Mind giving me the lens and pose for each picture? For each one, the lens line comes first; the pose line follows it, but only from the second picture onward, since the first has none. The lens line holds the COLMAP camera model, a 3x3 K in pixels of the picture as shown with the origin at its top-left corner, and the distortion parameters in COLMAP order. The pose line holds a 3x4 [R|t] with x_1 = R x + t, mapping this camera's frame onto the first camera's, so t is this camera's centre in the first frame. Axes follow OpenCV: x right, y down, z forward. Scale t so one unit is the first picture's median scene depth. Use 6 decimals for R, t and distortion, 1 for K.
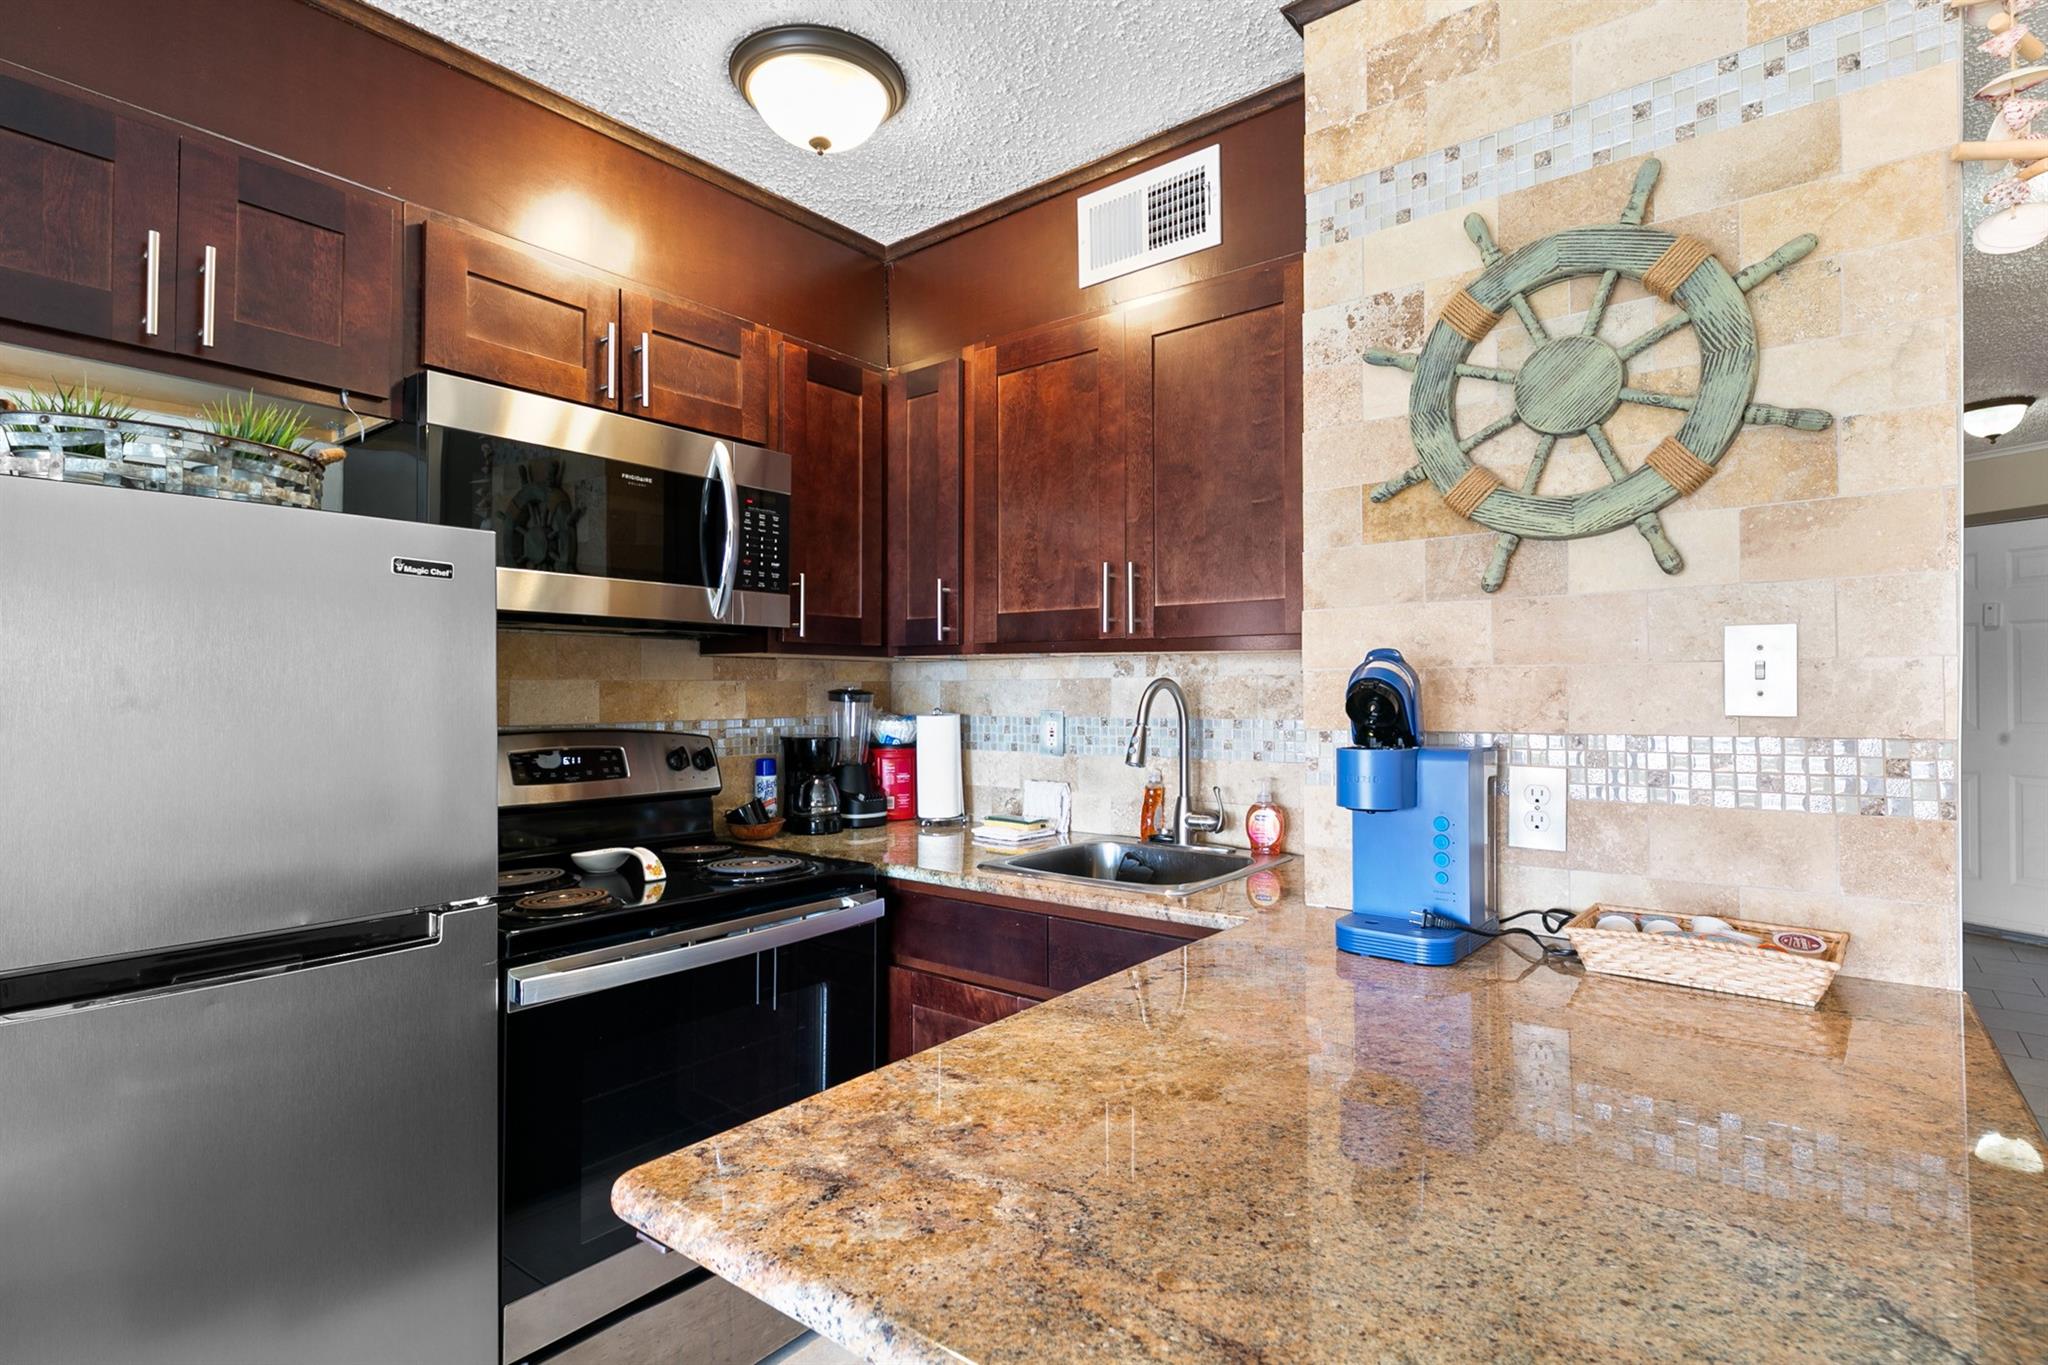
lens RADIAL K [[981.9, 0, 1034.2], [0, 981.9, 688.6], [0, 0, 1]] dist [0.008650, -0.005360]
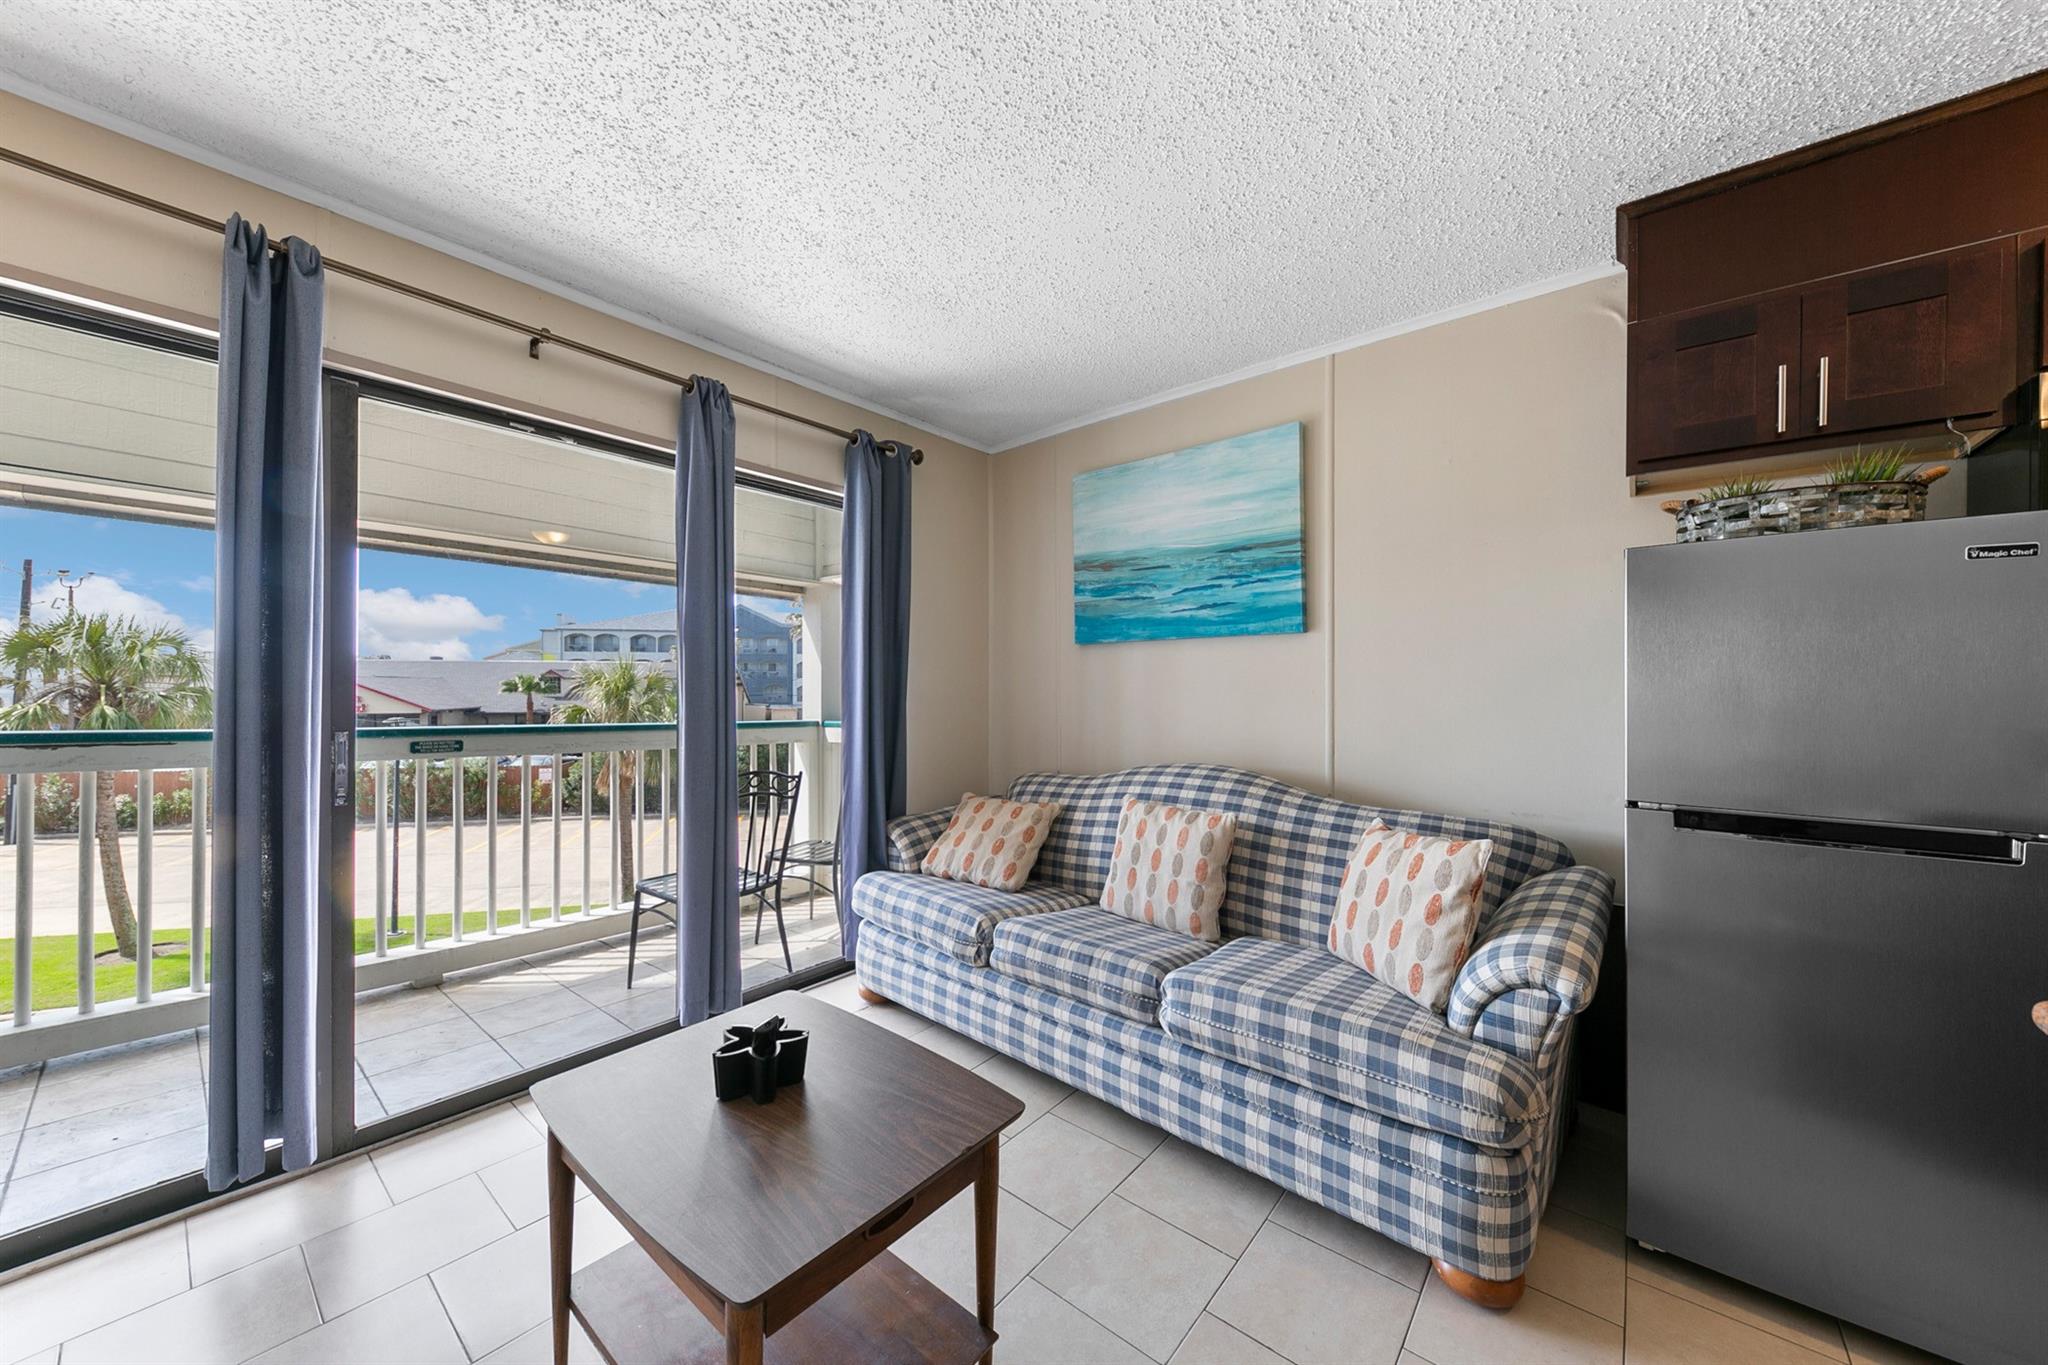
lens RADIAL K [[722.4, 0, 1016.8], [0, 722.4, 686.6], [0, 0, 1]] dist [0.009539, -0.002105]
pose [[-0.038005, 0.004674, -0.999267, 0.296603], [0.000158, 0.999989, 0.004671, 0.037089], [0.999278, 0.000020, -0.038005, -0.162722]]
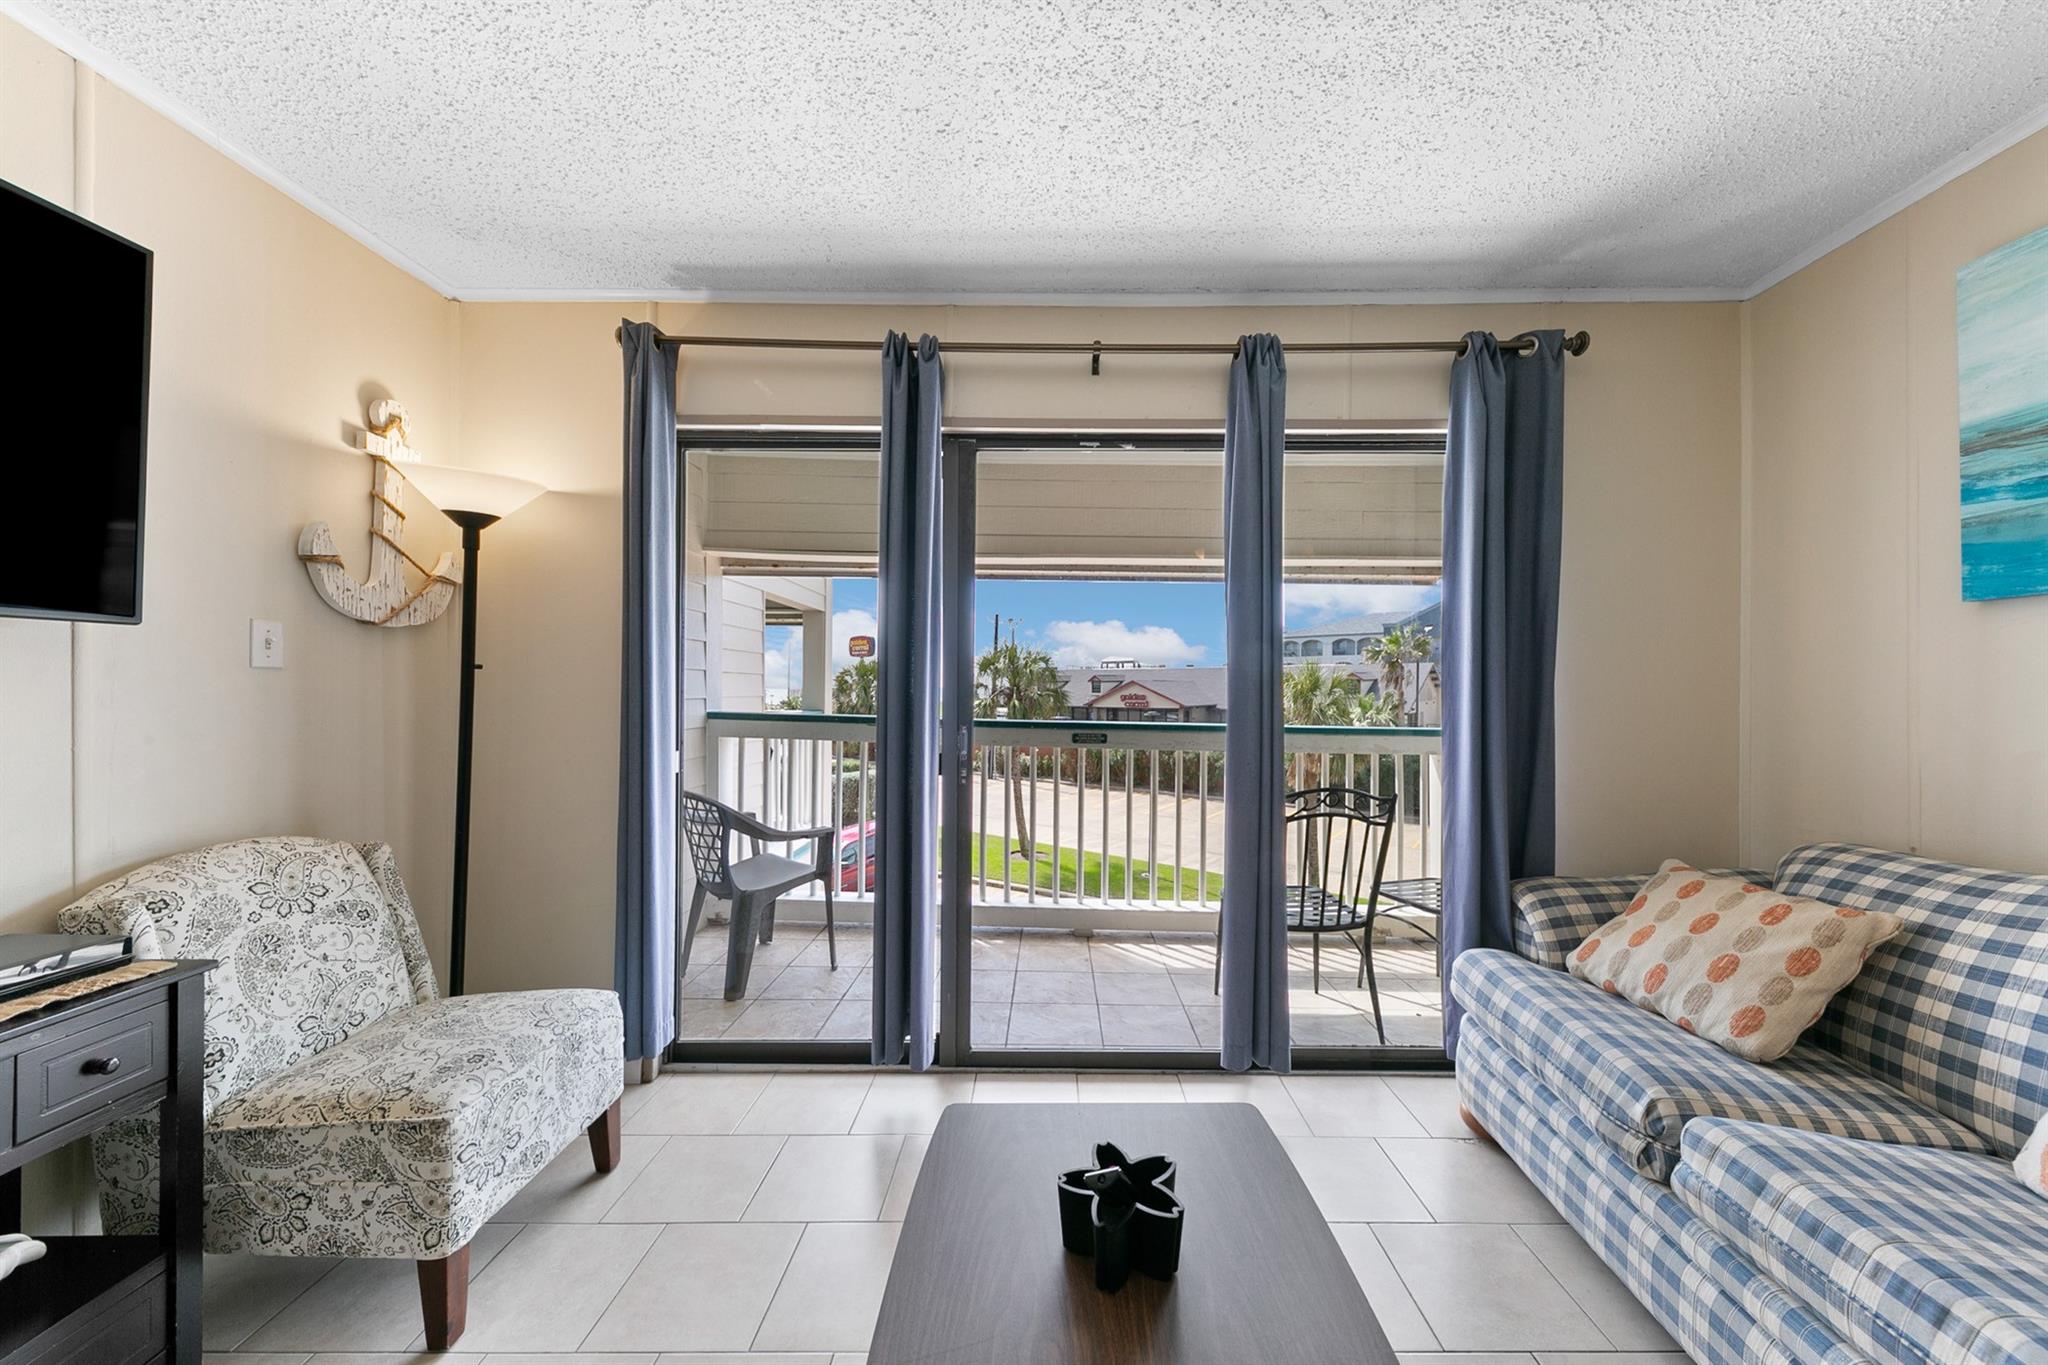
lens RADIAL K [[704.9, 0, 1052.2], [0, 704.9, 691.5], [0, 0, 1]] dist [0.009119, -0.003355]
pose [[-0.790053, 0.009506, -0.612965, -0.140479], [0.006151, 0.999952, 0.007580, 0.038674], [0.613007, 0.002218, -0.790074, -0.066738]]
